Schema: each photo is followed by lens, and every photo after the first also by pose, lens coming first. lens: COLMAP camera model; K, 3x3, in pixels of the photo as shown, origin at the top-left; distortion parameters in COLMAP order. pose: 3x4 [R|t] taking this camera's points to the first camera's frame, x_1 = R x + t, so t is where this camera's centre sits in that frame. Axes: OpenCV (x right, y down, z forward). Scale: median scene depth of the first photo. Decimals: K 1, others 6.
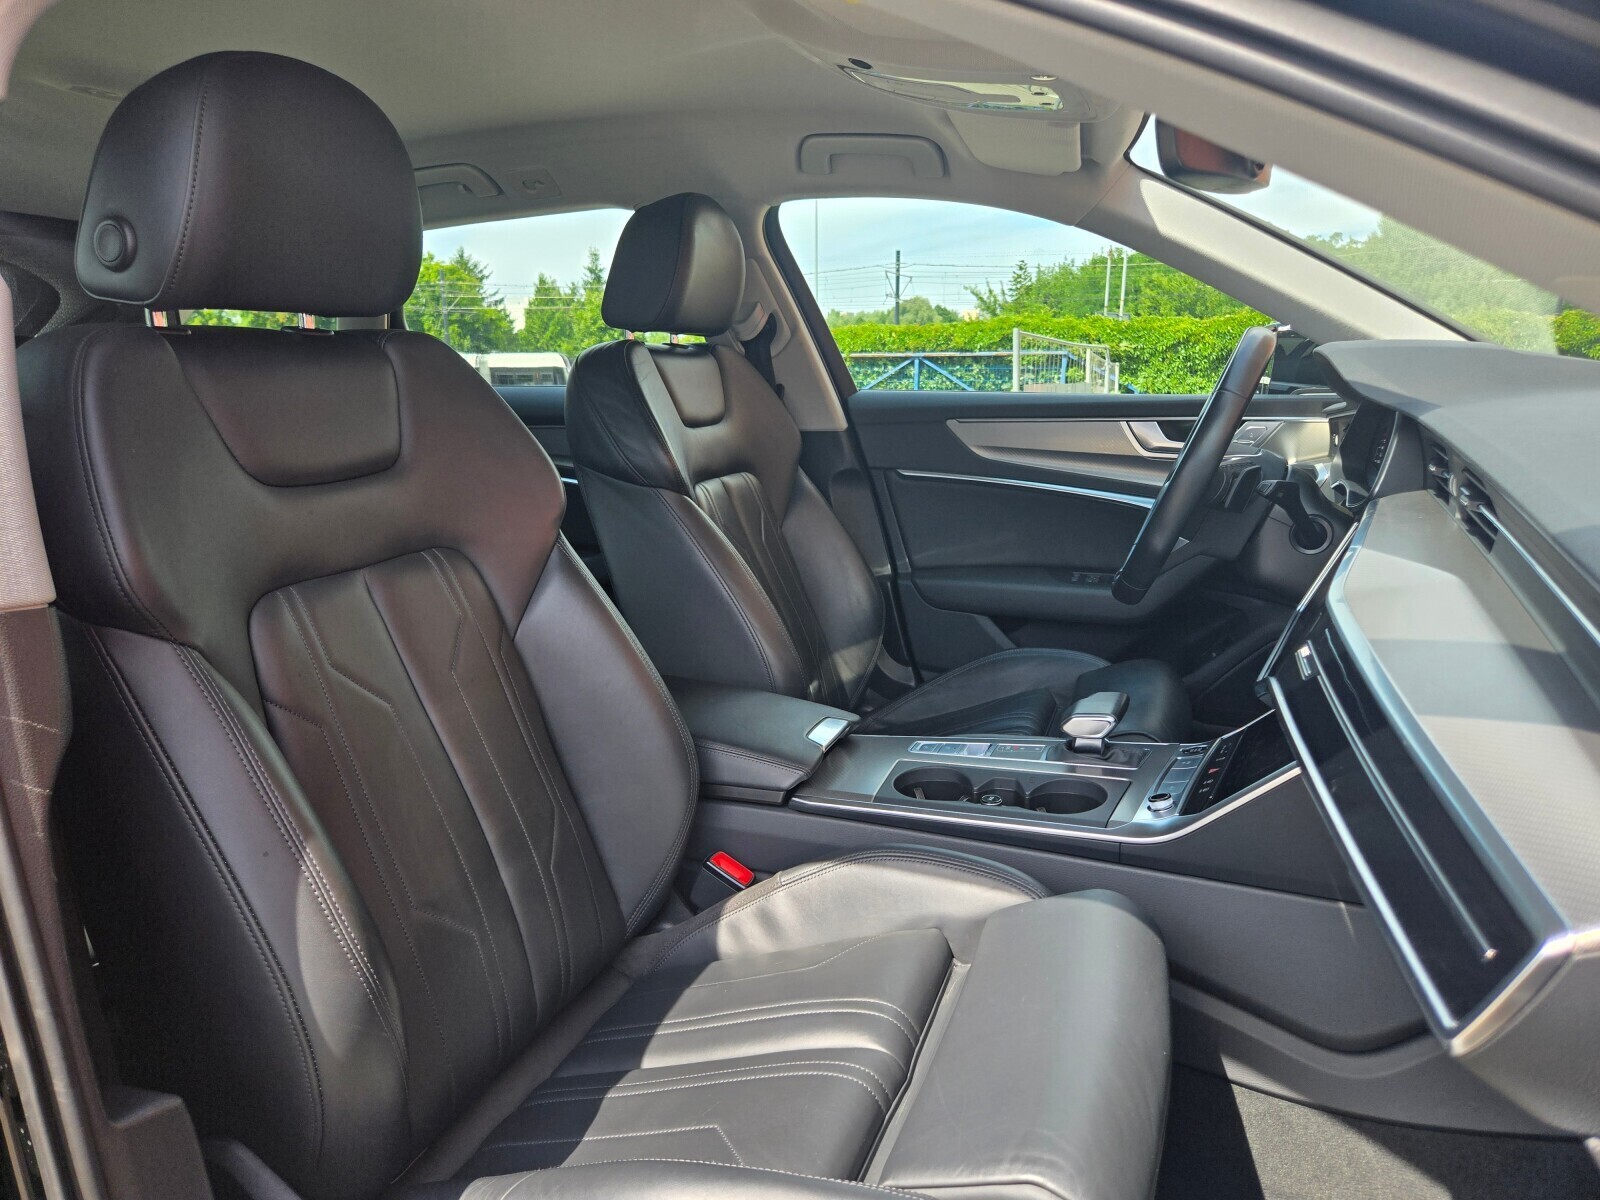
lens RADIAL K [[1078.1, 0, 777.9], [0, 1078.1, 595.6], [0, 0, 1]] dist [0.071396, -0.055894]
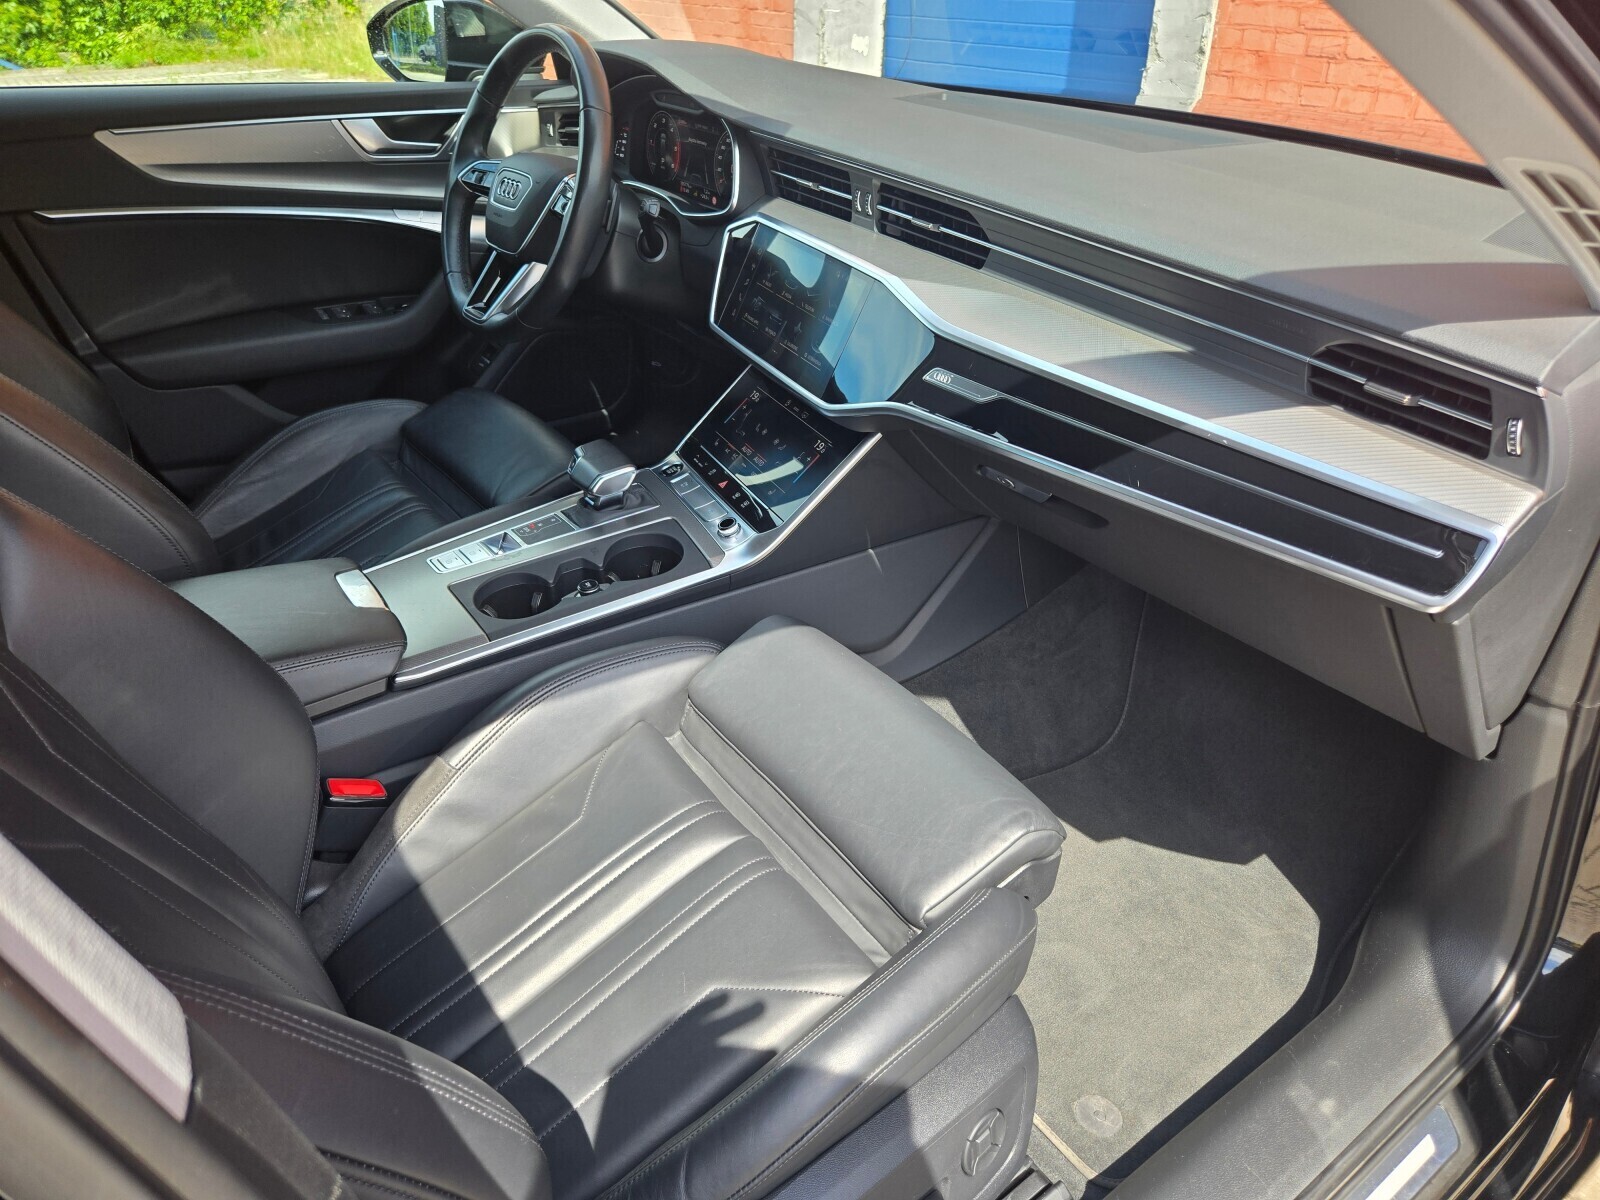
lens RADIAL K [[1078.1, 0, 777.9], [0, 1078.1, 595.6], [0, 0, 1]] dist [0.071396, -0.055894]
pose [[0.551602, -0.407604, 0.727732, -0.297315], [0.155759, 0.907457, 0.390207, -0.113085], [-0.819435, -0.101889, 0.564043, 0.203539]]
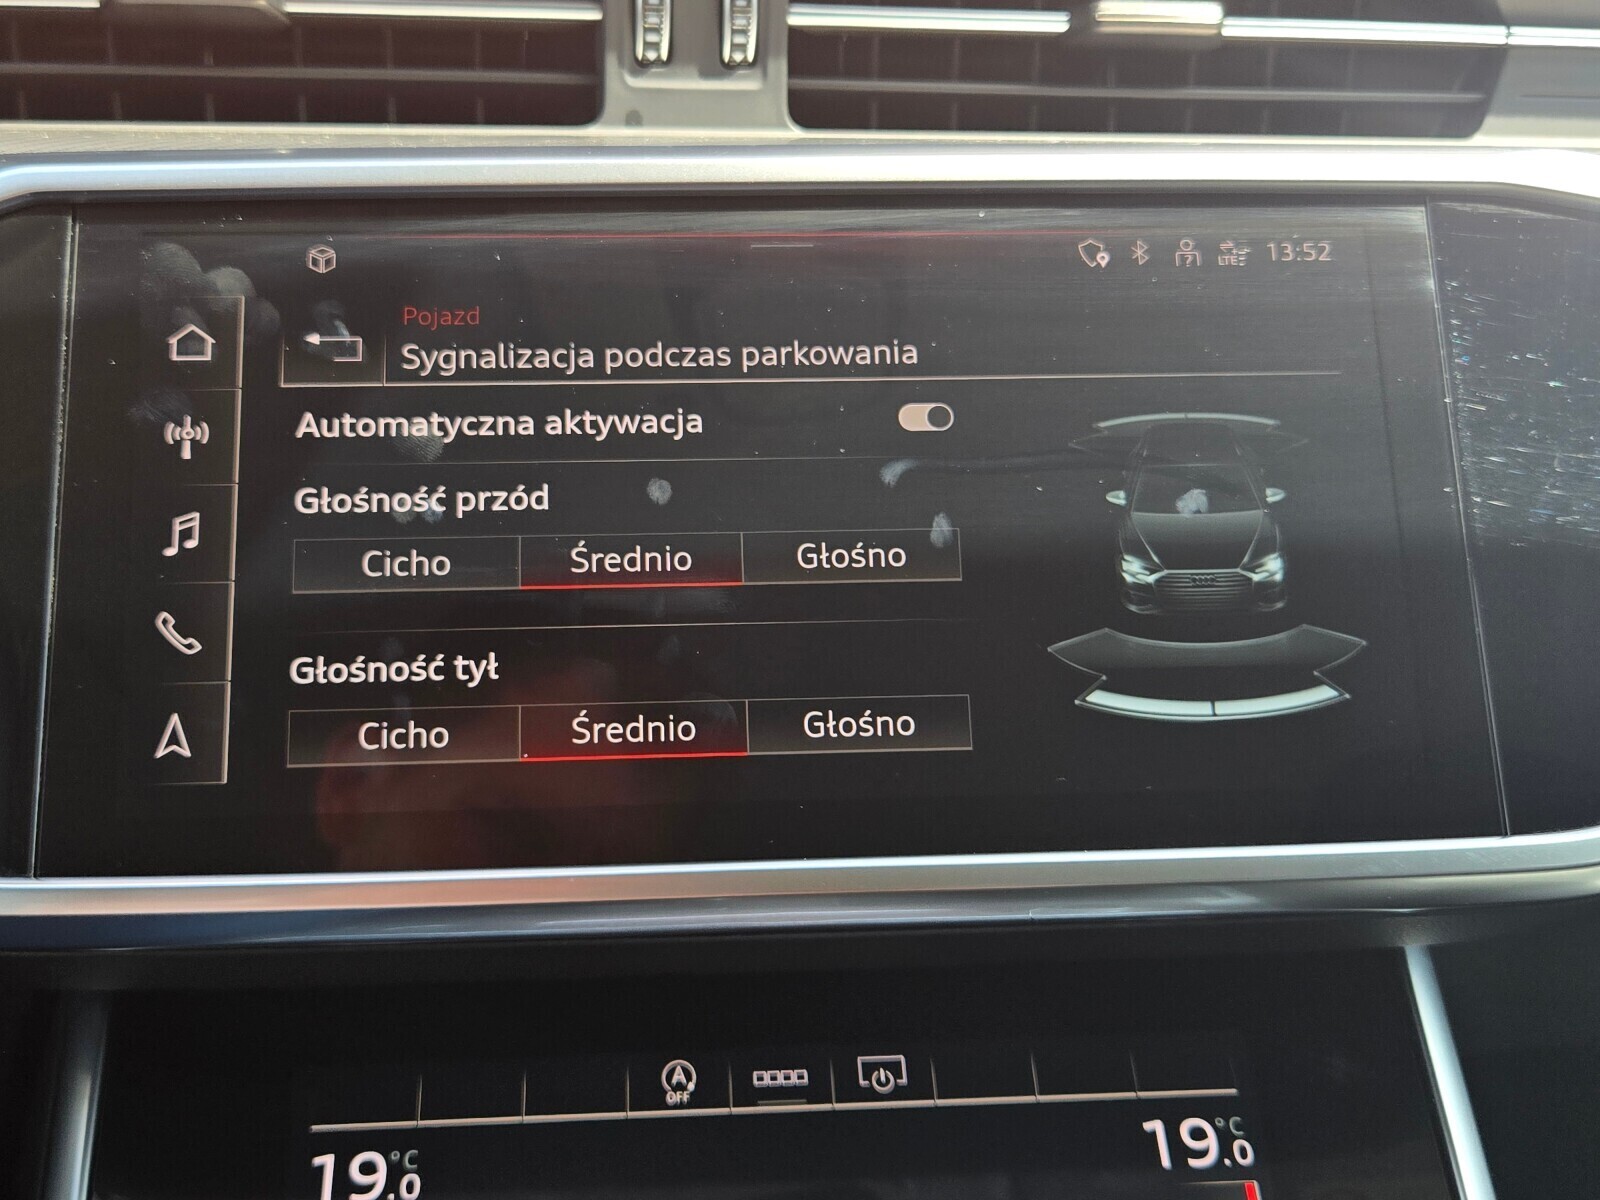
lens RADIAL K [[1887.2, 0, 793.0], [0, 1887.2, 581.7], [0, 0, 1]] dist [0.045909, -0.033070]
pose [[-0.554345, -0.163541, 0.816061, 0.133787], [0.198904, 0.926061, 0.320700, -0.067145], [-0.808170, 0.340096, -0.480829, 0.730671]]
